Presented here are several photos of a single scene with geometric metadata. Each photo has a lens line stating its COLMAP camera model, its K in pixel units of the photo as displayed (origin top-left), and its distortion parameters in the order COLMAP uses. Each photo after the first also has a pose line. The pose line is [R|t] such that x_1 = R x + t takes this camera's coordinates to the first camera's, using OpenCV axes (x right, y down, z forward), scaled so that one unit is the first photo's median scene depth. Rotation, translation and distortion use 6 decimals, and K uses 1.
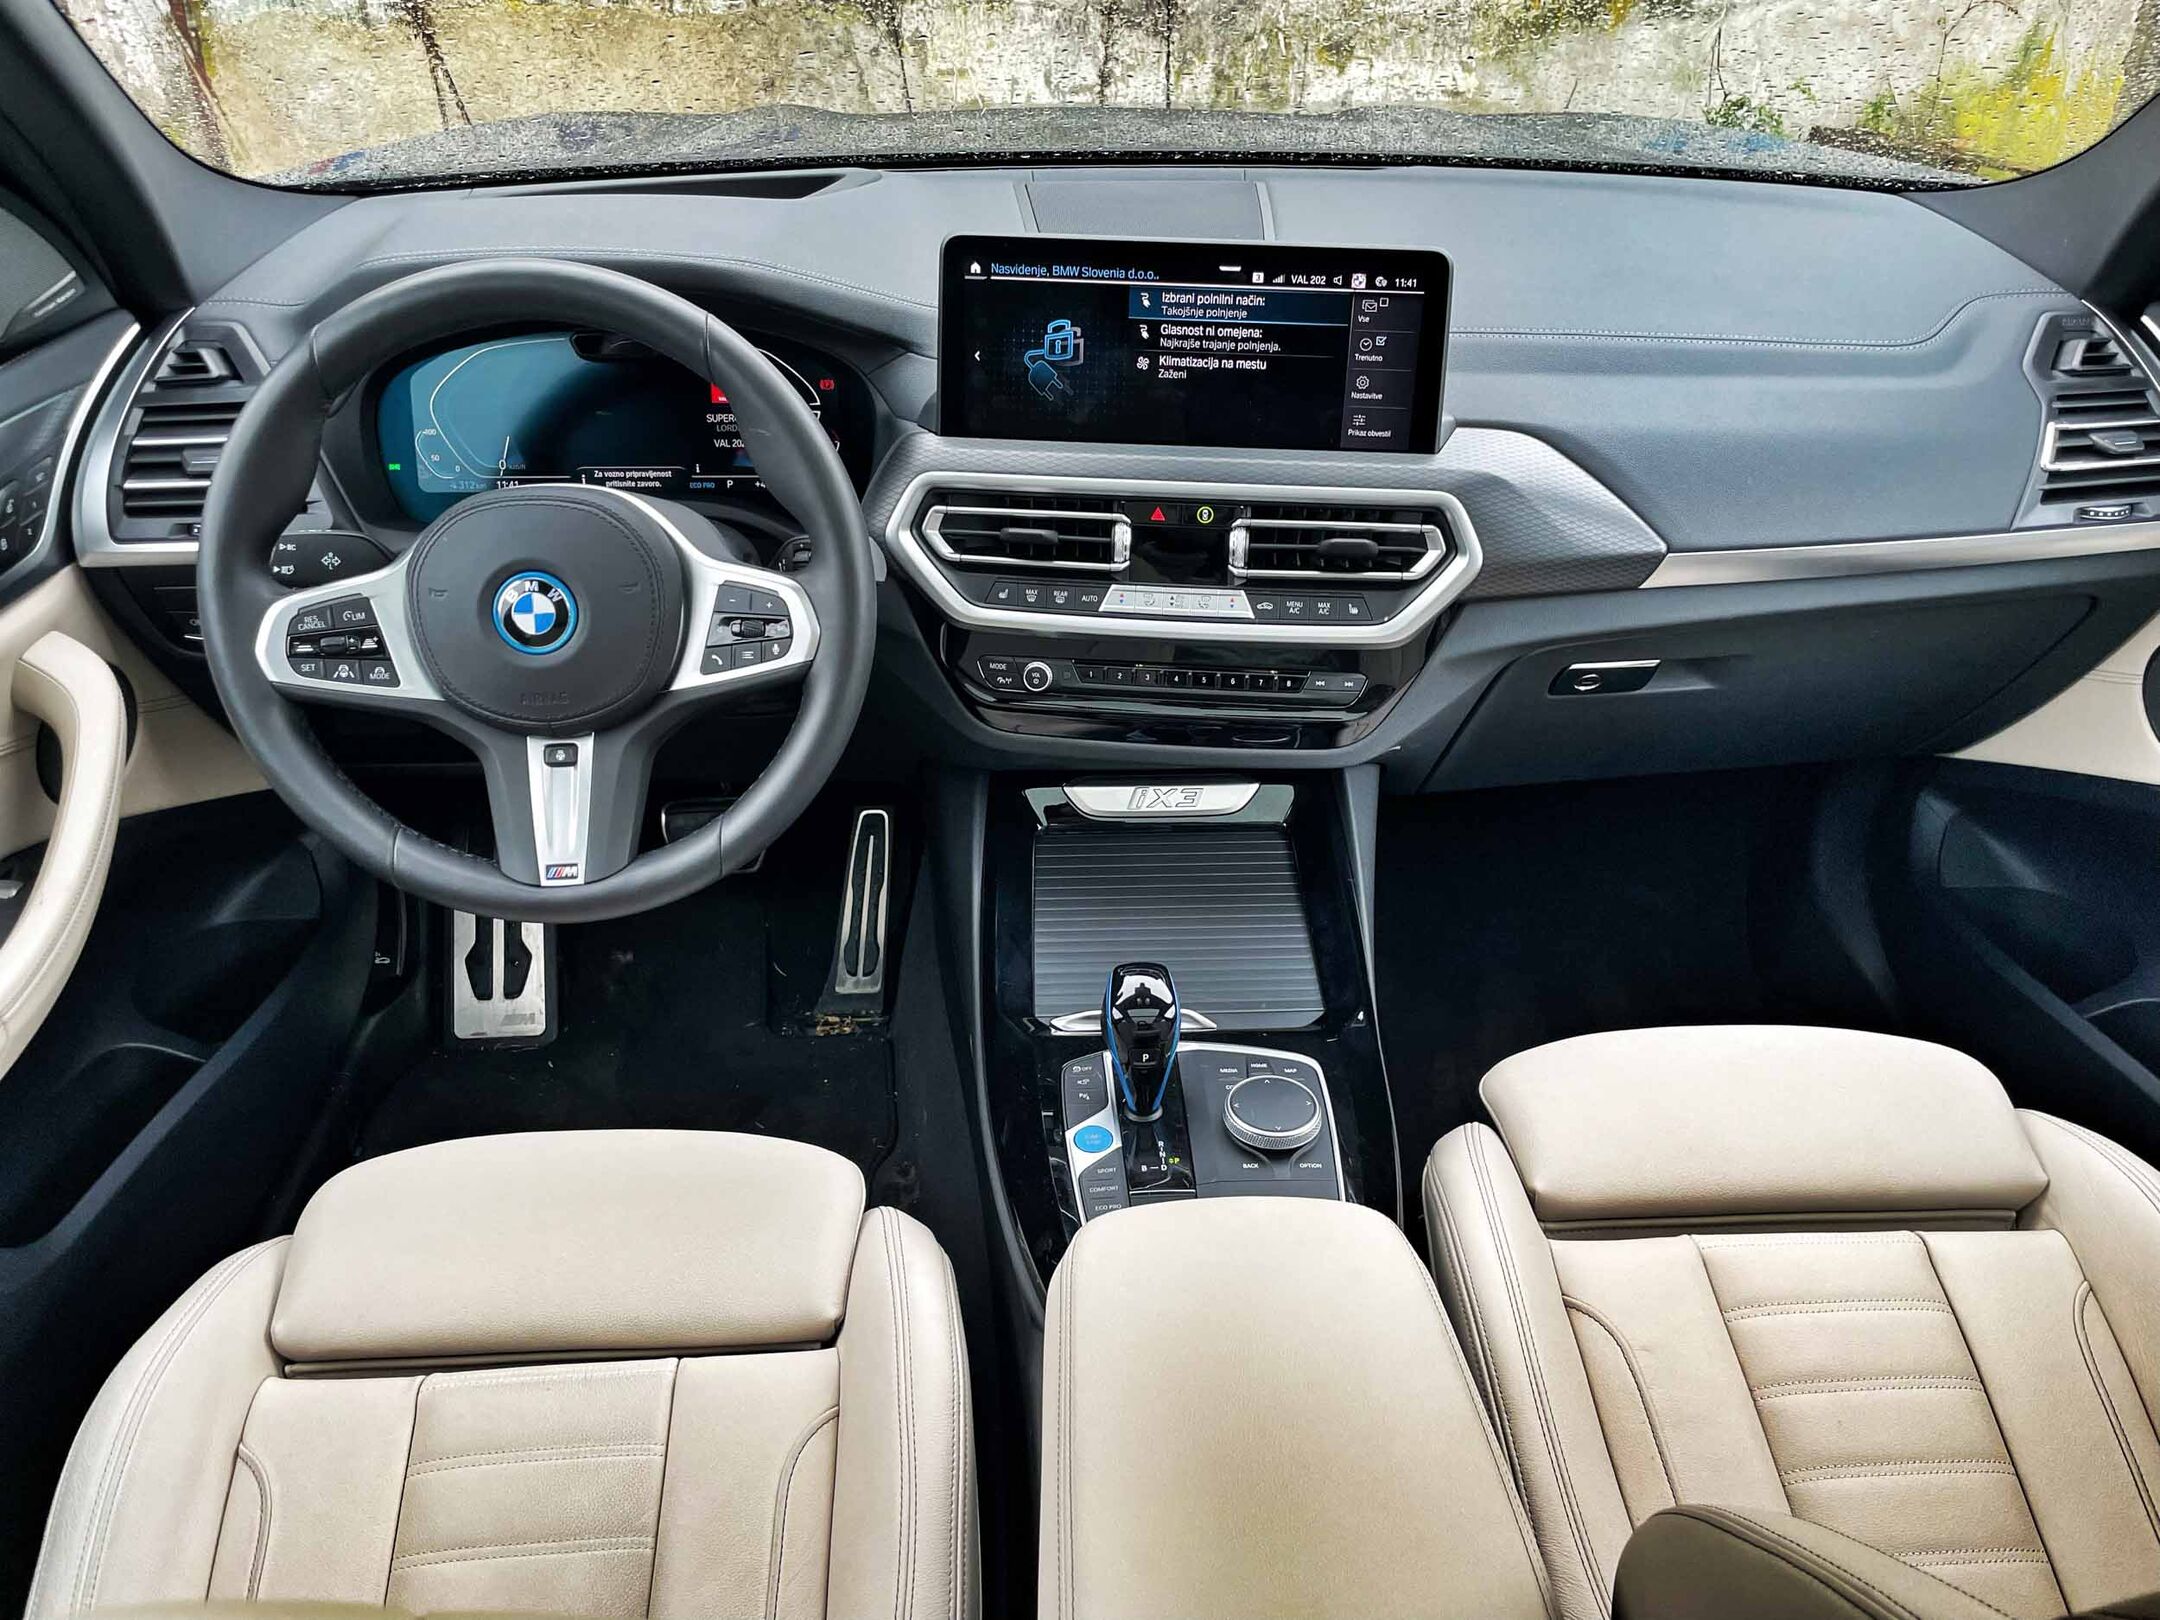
lens RADIAL K [[1654.7, 0, 1092.6], [0, 1654.7, 803.2], [0, 0, 1]] dist [0.069149, -0.098537]
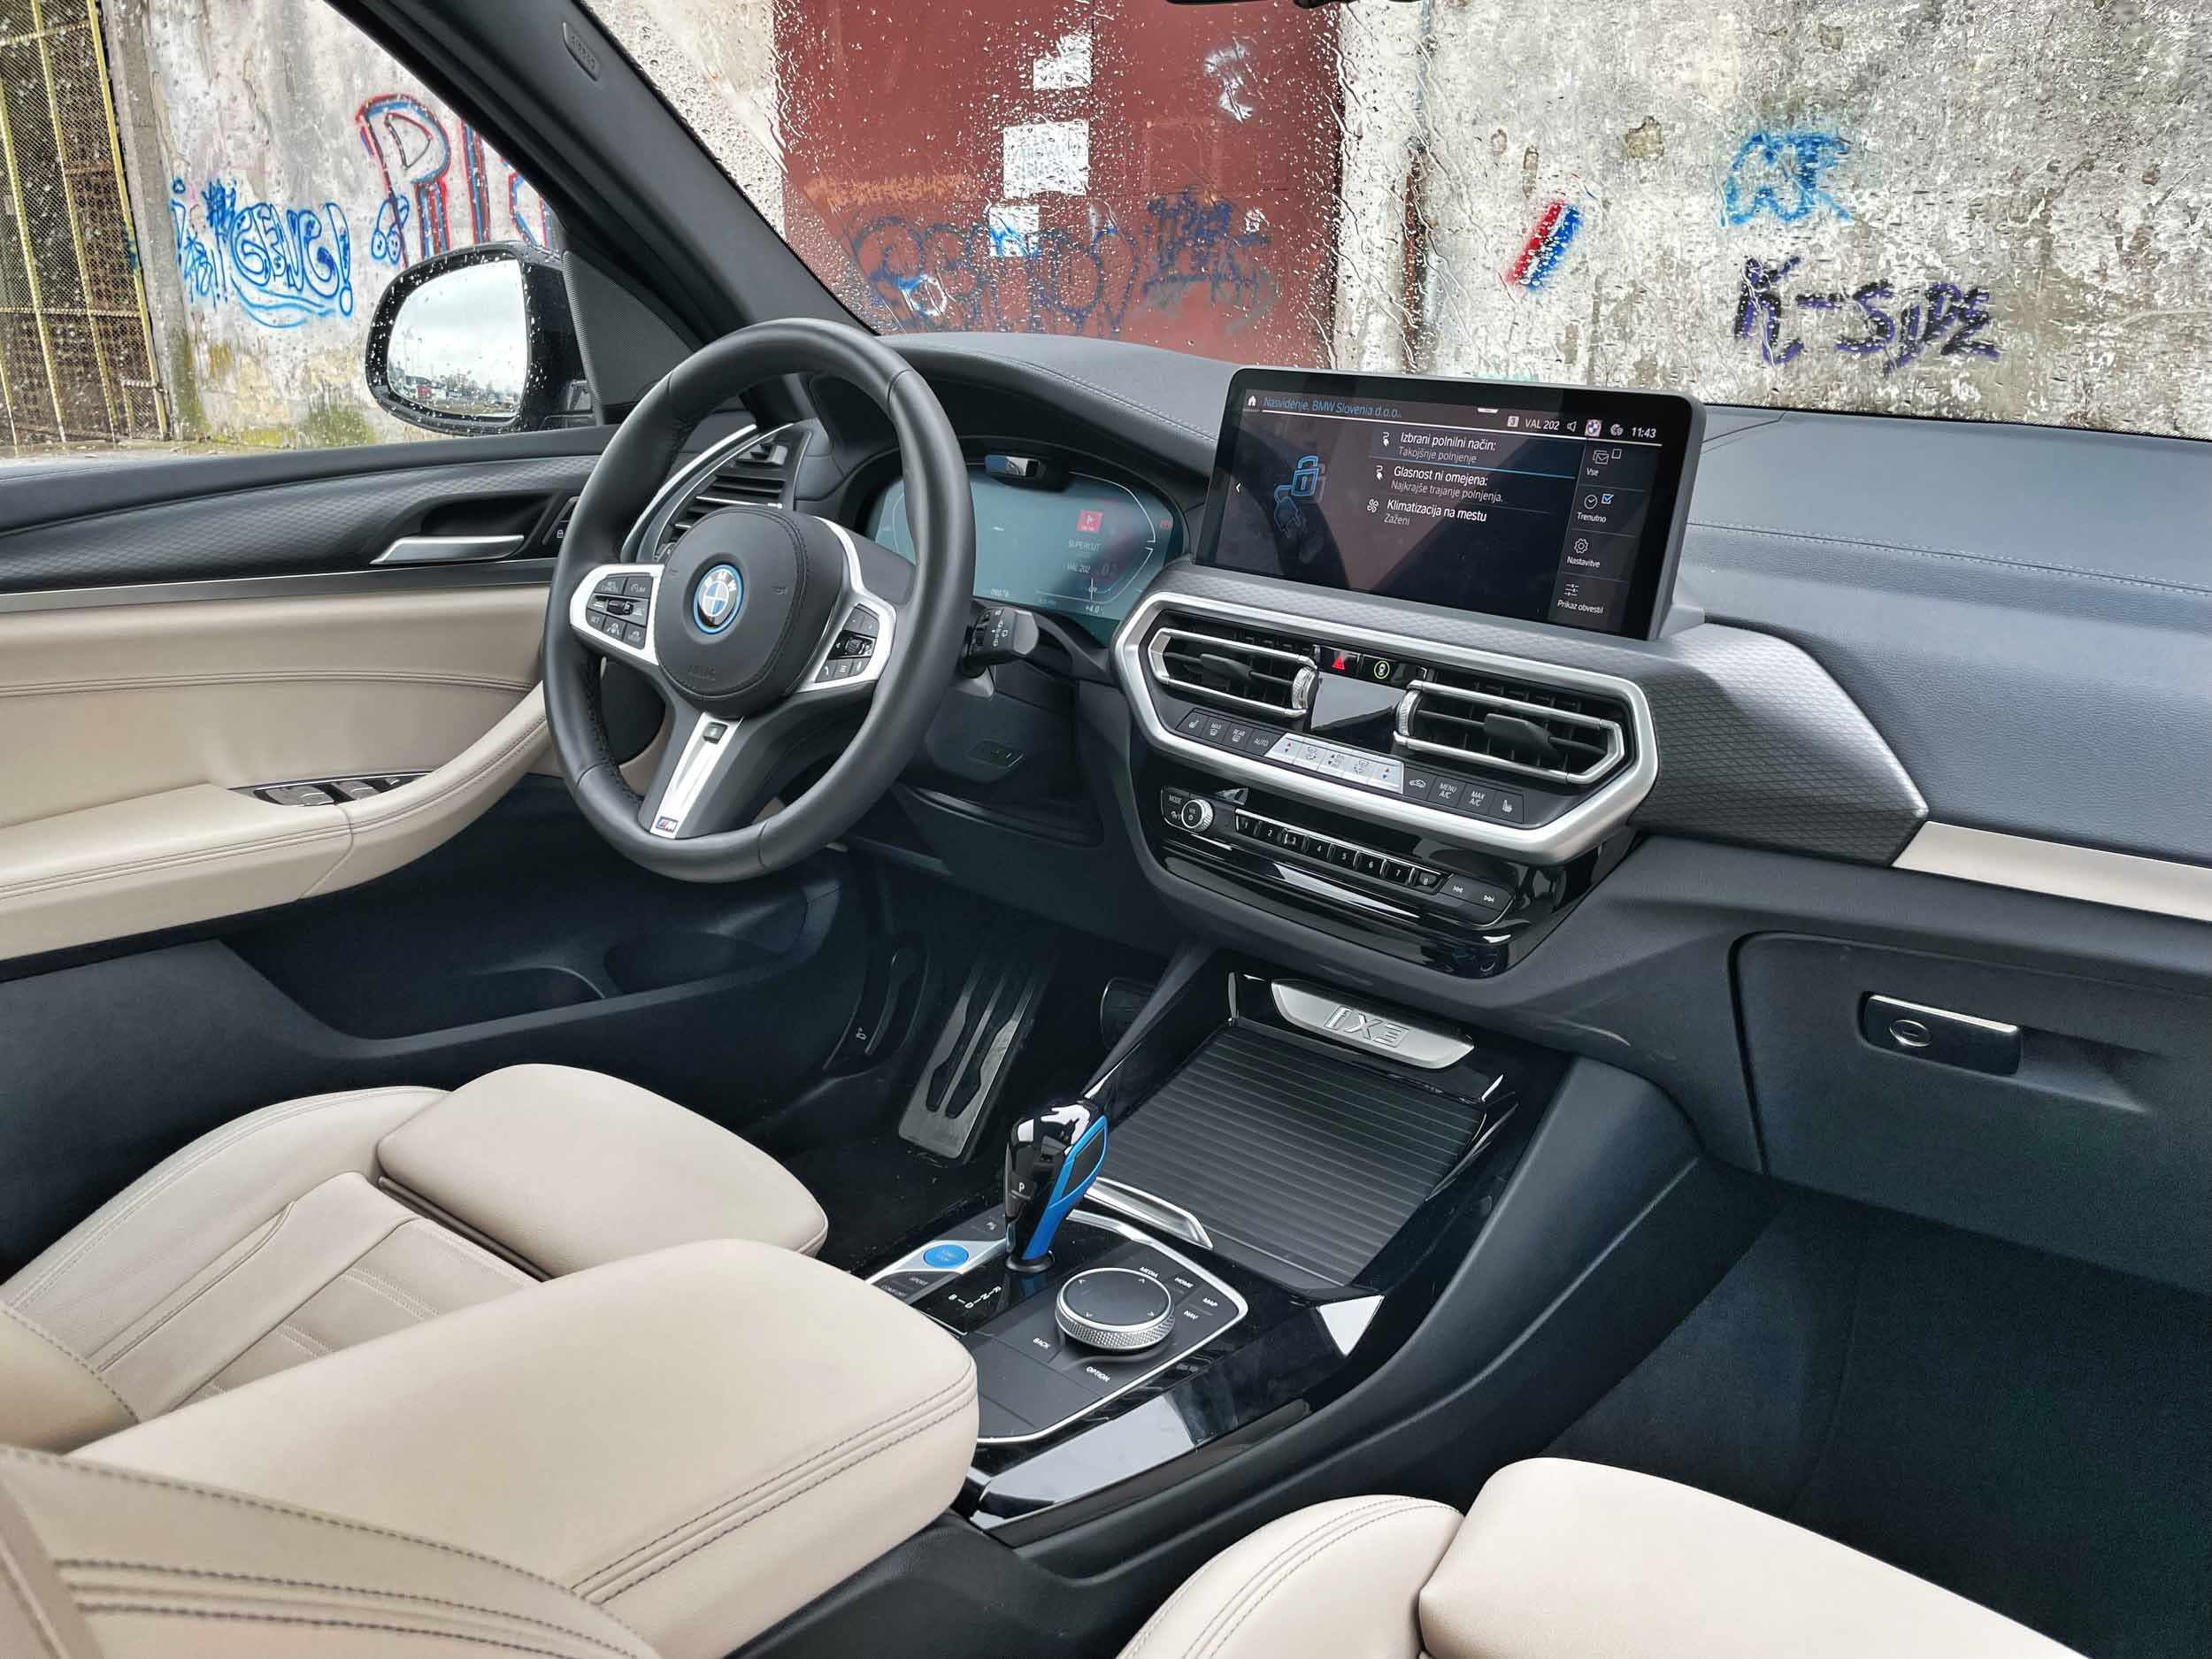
lens RADIAL K [[1694.5, 0, 1101.7], [0, 1694.5, 810.3], [0, 0, 1]] dist [0.069149, -0.098537]
pose [[0.745008, 0.201136, -0.636009, 0.544164], [-0.363812, 0.921684, -0.134681, 0.069903], [0.559110, 0.331726, 0.759838, 0.258158]]
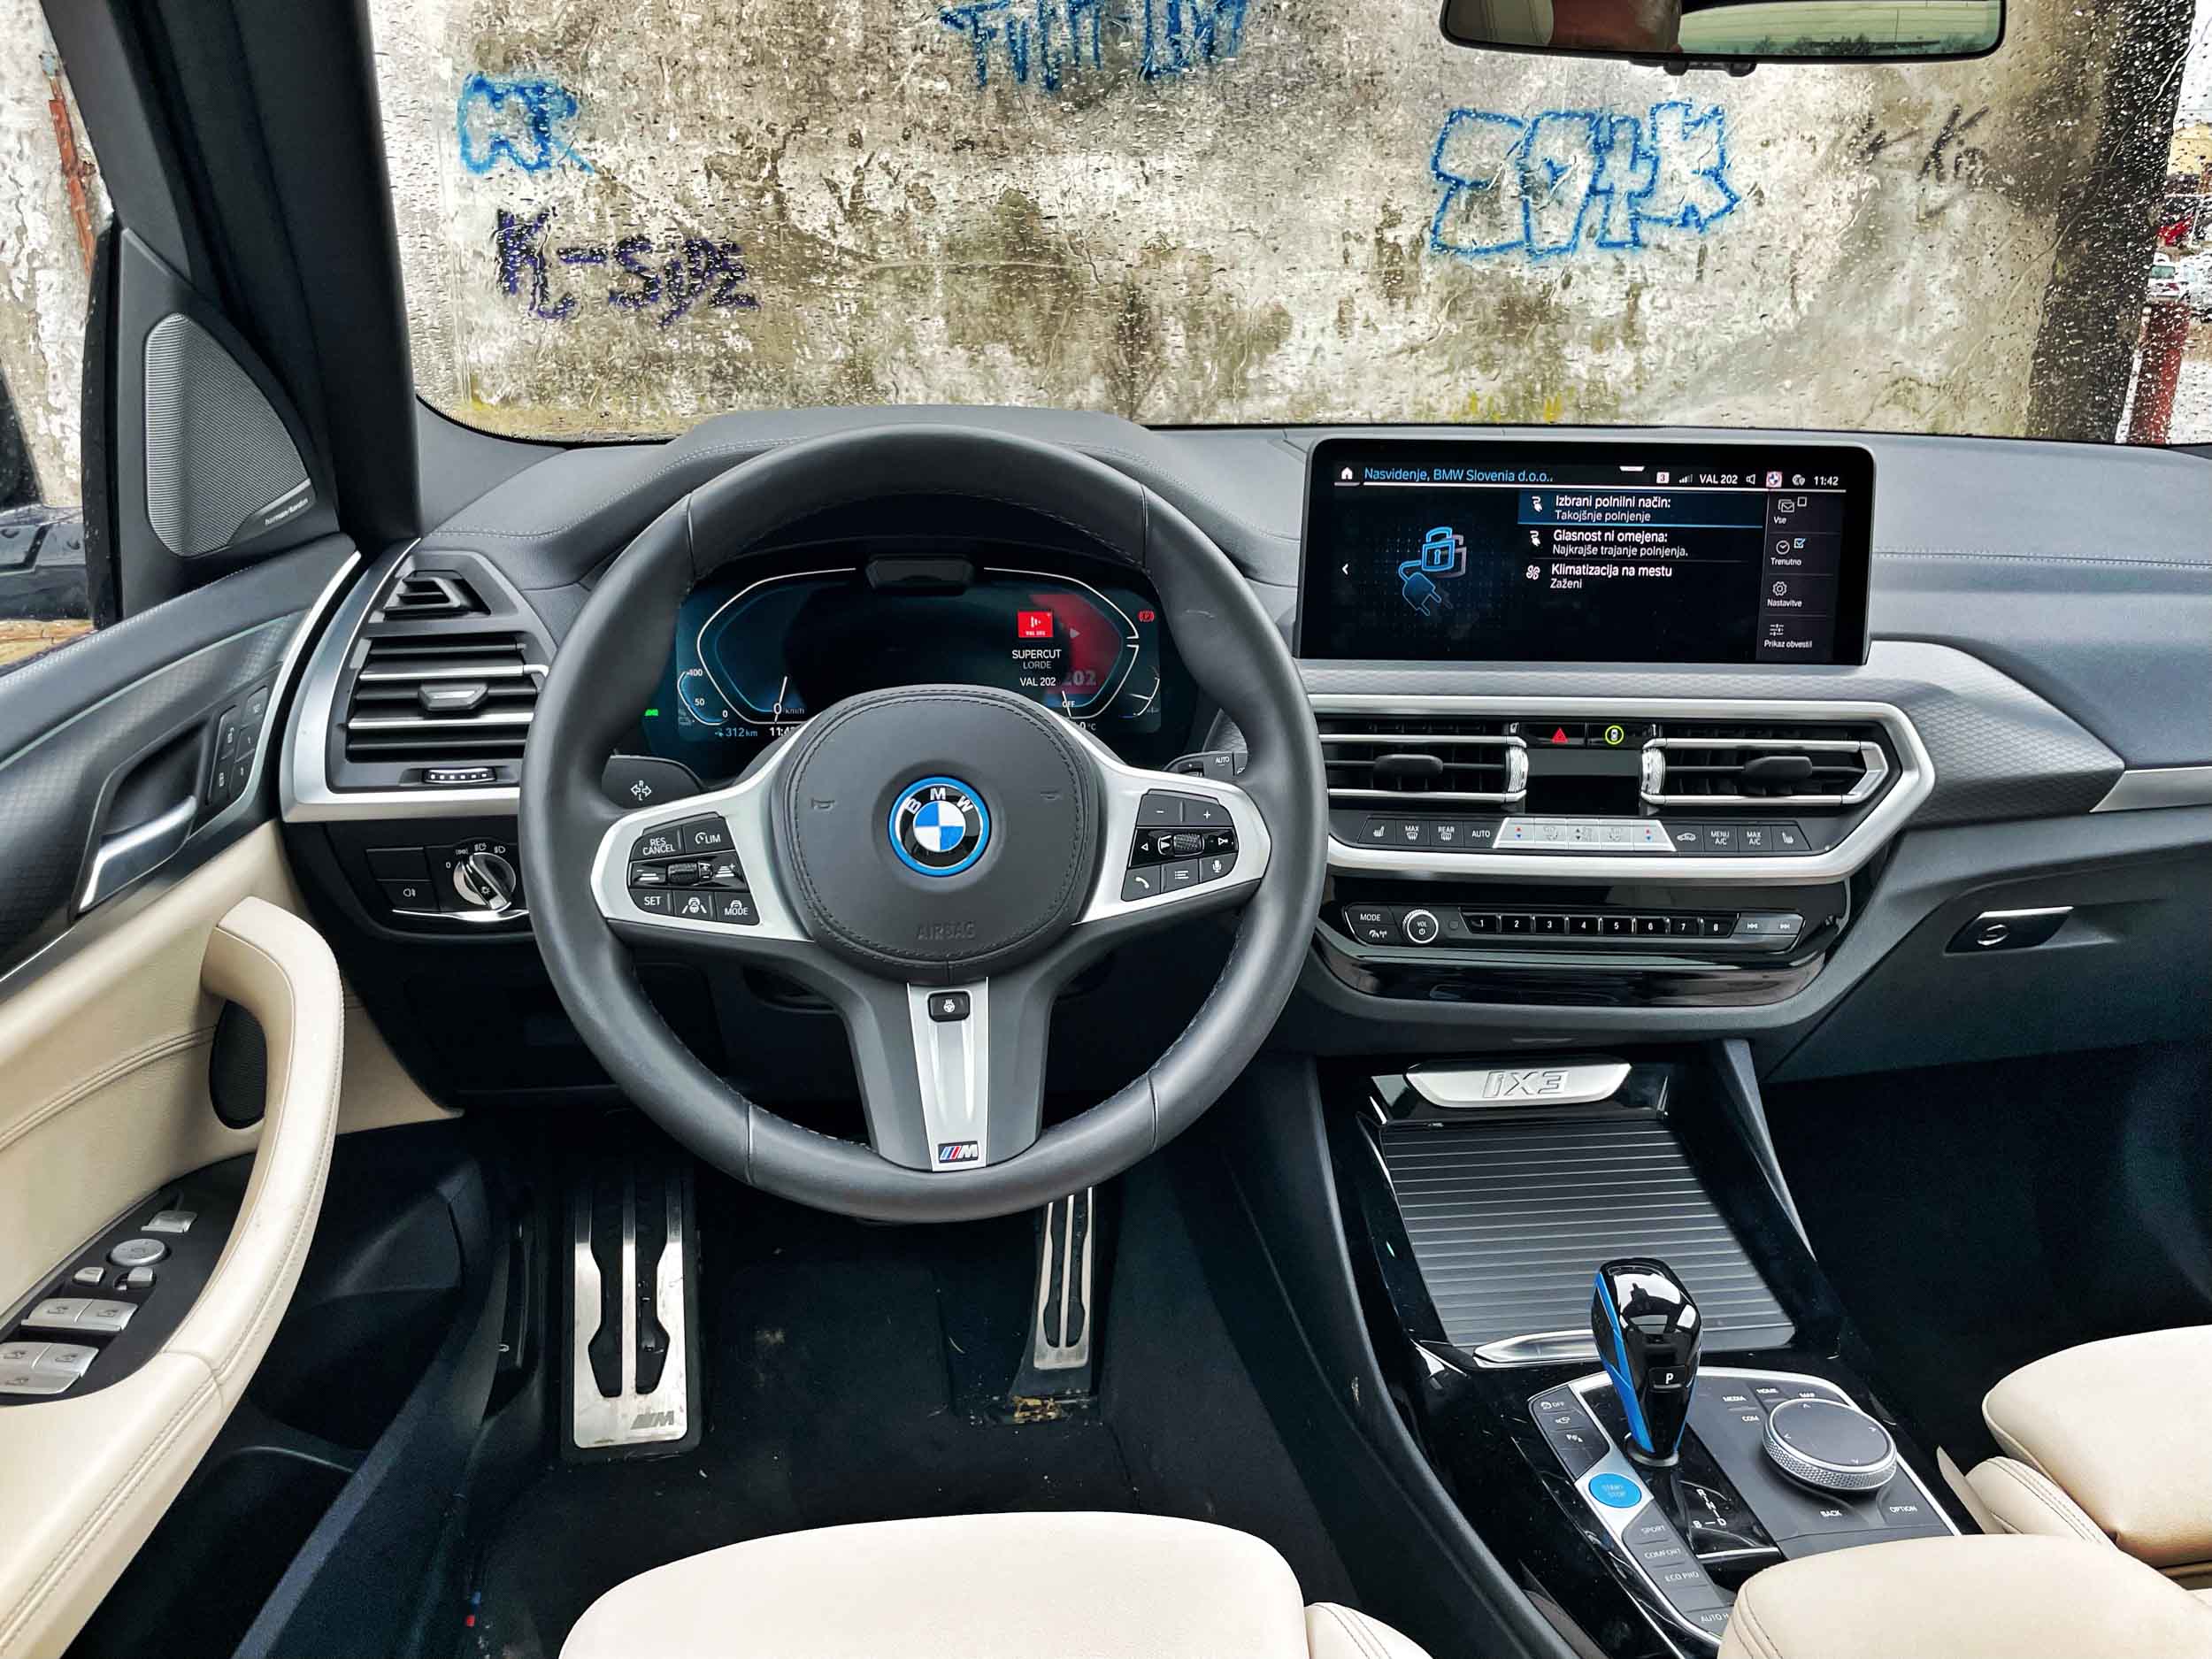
lens RADIAL K [[1694.5, 0, 1118.0], [0, 1694.5, 834.8], [0, 0, 1]] dist [0.069149, -0.098537]
pose [[0.996348, -0.020863, 0.082801, -0.268826], [0.038751, 0.974563, -0.220739, 0.065705], [-0.076090, 0.223141, 0.971812, 0.157186]]
